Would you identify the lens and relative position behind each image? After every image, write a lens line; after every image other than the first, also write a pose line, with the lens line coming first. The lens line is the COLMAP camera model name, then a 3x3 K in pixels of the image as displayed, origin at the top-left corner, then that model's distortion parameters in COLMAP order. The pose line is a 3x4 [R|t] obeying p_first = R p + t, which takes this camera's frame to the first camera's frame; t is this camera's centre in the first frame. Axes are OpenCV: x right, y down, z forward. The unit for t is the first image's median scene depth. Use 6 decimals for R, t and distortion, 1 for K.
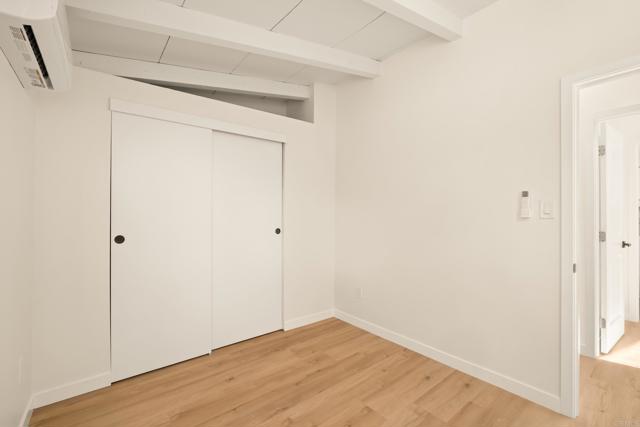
lens RADIAL K [[277.7, 0, 322.2], [0, 277.7, 212.8], [0, 0, 1]] dist [-0.000172, -0.000018]
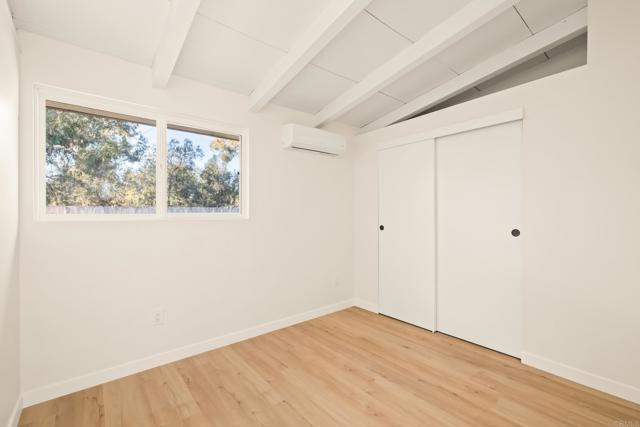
lens RADIAL K [[277.7, 0, 322.3], [0, 277.7, 214.5], [0, 0, 1]] dist [-0.000172, -0.000018]
pose [[0.014402, 0.003041, -0.999892, 0.828430], [0.008702, 0.999957, 0.003167, 0.008660], [0.999858, -0.008747, 0.014375, 0.578418]]
